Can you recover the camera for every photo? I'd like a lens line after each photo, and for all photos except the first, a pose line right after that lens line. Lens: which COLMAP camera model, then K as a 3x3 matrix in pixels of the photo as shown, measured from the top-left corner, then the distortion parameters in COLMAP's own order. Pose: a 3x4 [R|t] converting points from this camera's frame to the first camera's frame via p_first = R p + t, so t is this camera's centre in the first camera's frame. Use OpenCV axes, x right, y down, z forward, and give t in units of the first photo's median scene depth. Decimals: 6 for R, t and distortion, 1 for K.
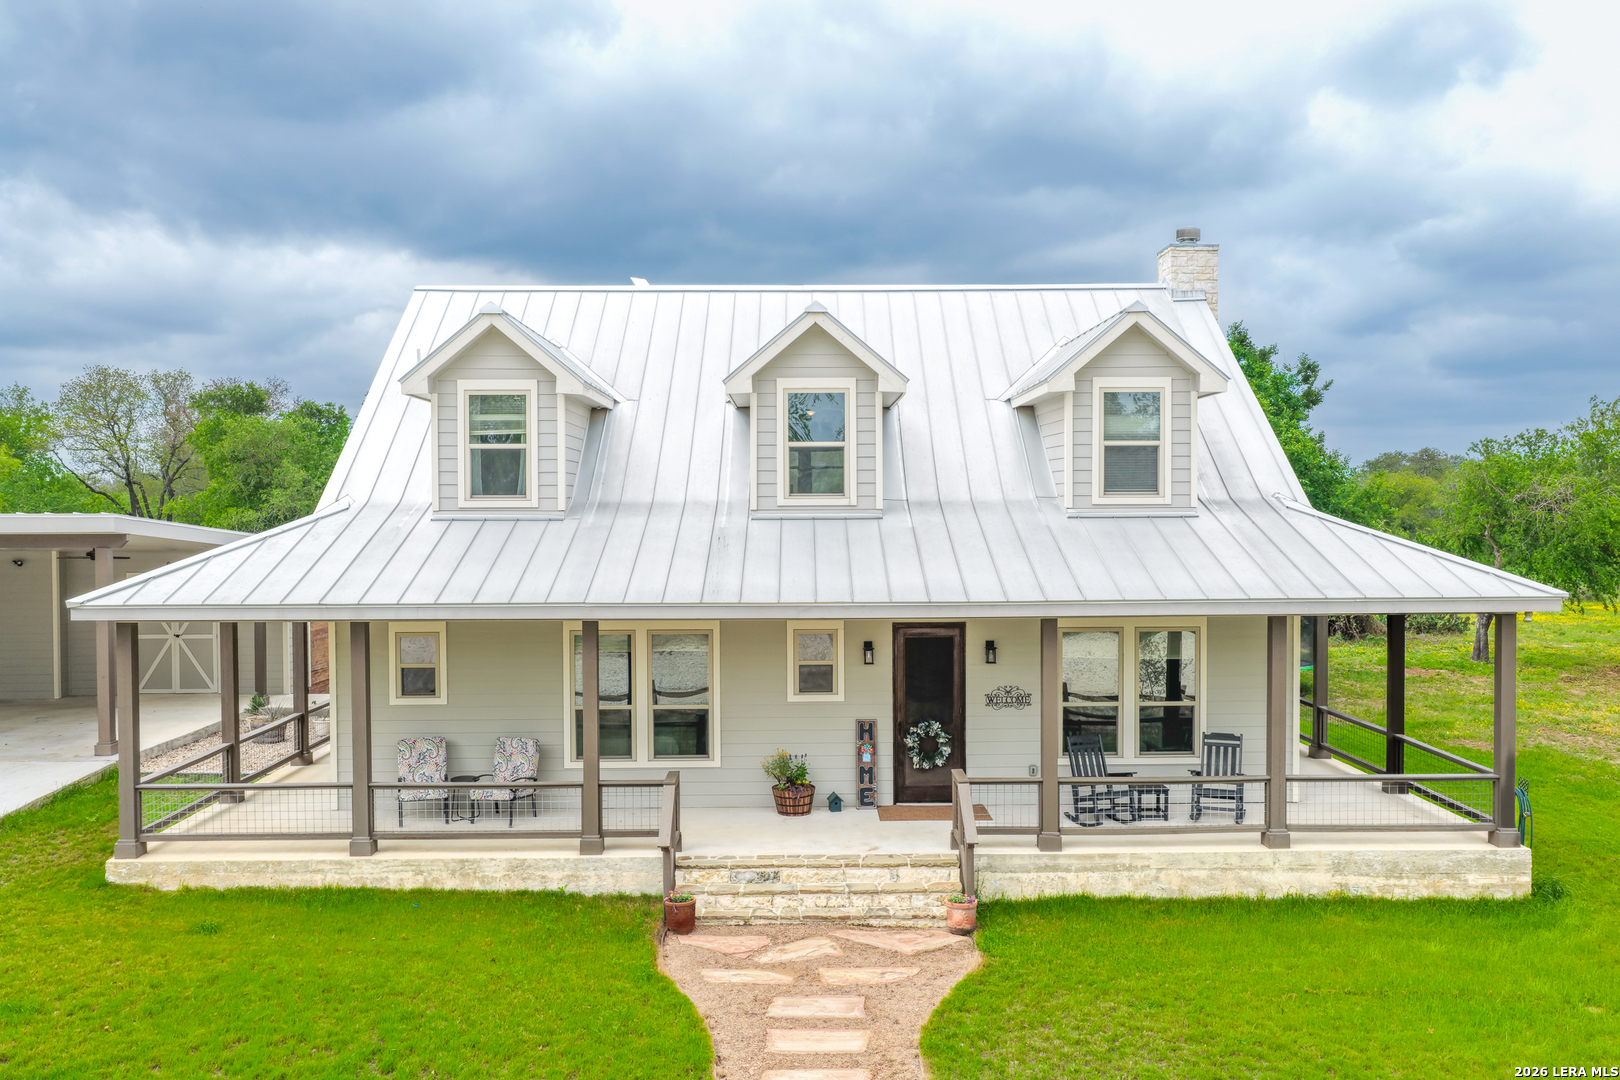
lens RADIAL K [[1335.7, 0, 810.0], [0, 1335.7, 540.0], [0, 0, 1]] dist [-0.004257, 0.018948]
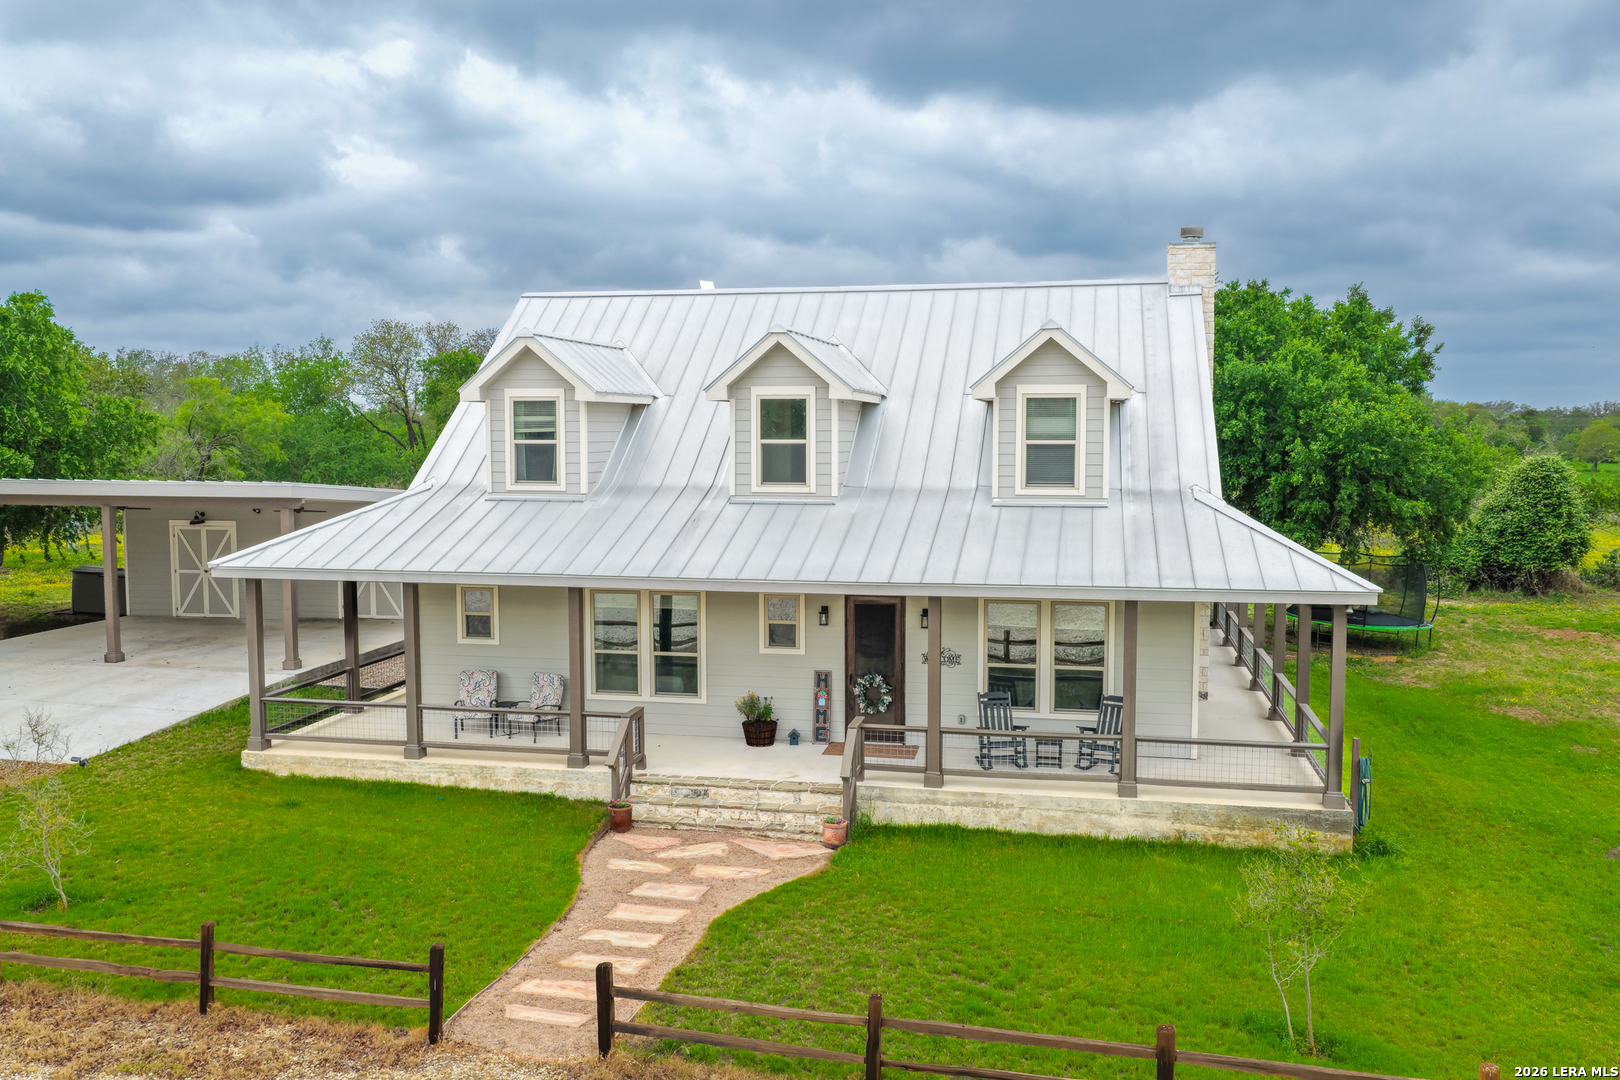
lens RADIAL K [[1335.7, 0, 810.0], [0, 1335.7, 540.0], [0, 0, 1]] dist [-0.004257, 0.018948]
pose [[0.976314, 0.021869, -0.215251, 0.323760], [-0.009214, 0.998178, 0.059624, -0.061780], [0.216163, -0.056228, 0.974737, -0.190993]]
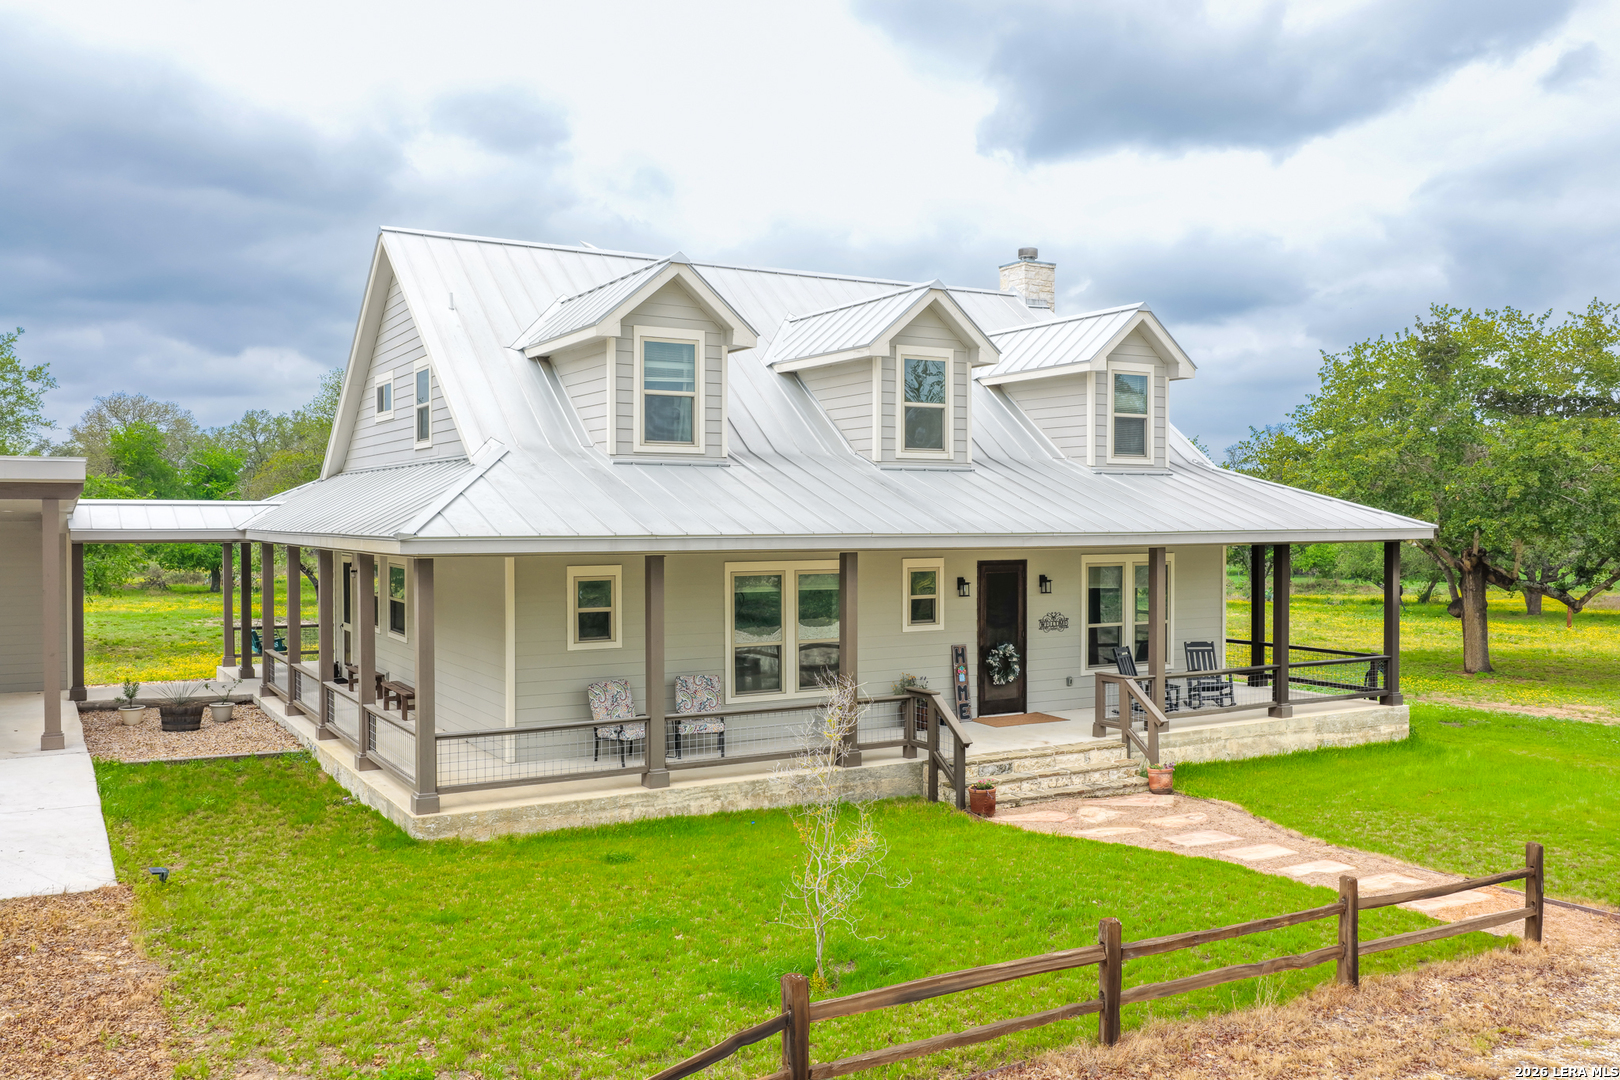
lens RADIAL K [[1335.7, 0, 810.0], [0, 1335.7, 540.0], [0, 0, 1]] dist [-0.004257, 0.018948]
pose [[0.871550, -0.004868, 0.490283, -0.717813], [0.009218, 0.999937, -0.006458, 0.056038], [-0.490221, 0.010148, 0.871539, 0.061644]]
